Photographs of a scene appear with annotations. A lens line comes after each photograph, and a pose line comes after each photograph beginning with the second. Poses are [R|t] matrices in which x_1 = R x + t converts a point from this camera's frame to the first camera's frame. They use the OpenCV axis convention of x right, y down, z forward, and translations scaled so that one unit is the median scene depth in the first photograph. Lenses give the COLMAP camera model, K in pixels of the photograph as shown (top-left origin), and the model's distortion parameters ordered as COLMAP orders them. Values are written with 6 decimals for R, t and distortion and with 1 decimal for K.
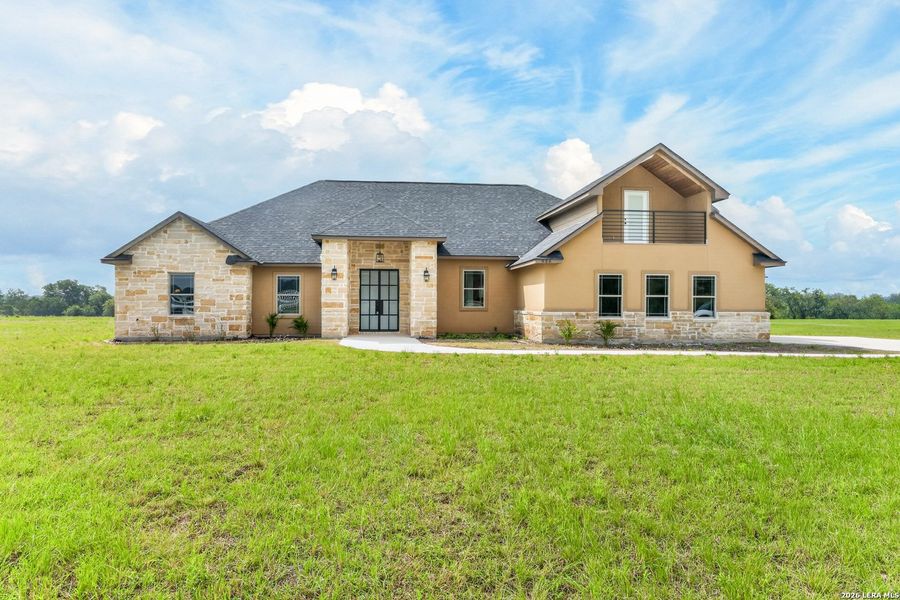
lens RADIAL K [[500.3, 0, 431.7], [0, 500.3, 294.5], [0, 0, 1]] dist [-0.001163, -0.000734]
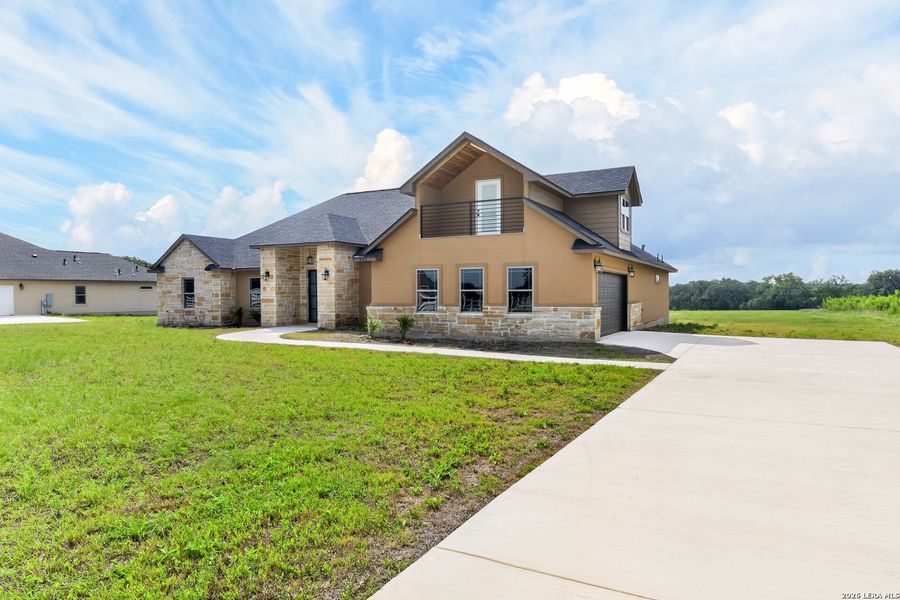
lens RADIAL K [[500.3, 0, 431.7], [0, 500.3, 294.5], [0, 0, 1]] dist [-0.001163, -0.000734]
pose [[0.871787, -0.009517, -0.489793, 0.761765], [0.012694, 0.999914, 0.003165, 0.006819], [0.489721, -0.008977, 0.871833, 0.114643]]
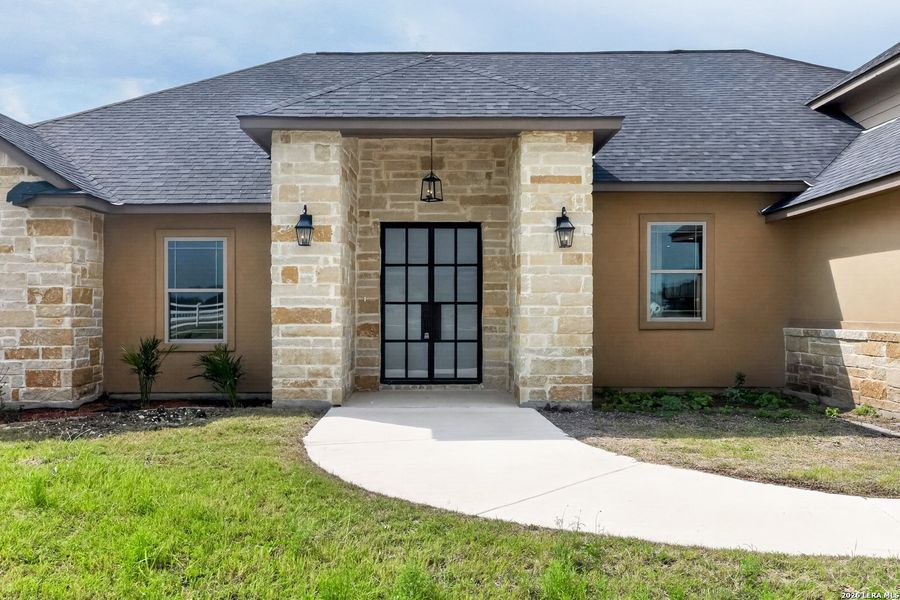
lens RADIAL K [[519.2, 0, 455.2], [0, 519.2, 298.1], [0, 0, 1]] dist [-0.003917, -0.000703]
pose [[0.998158, -0.007212, -0.060238, -0.065056], [0.006345, 0.999874, -0.014560, 0.014329], [0.060336, 0.014151, 0.998078, 0.629950]]
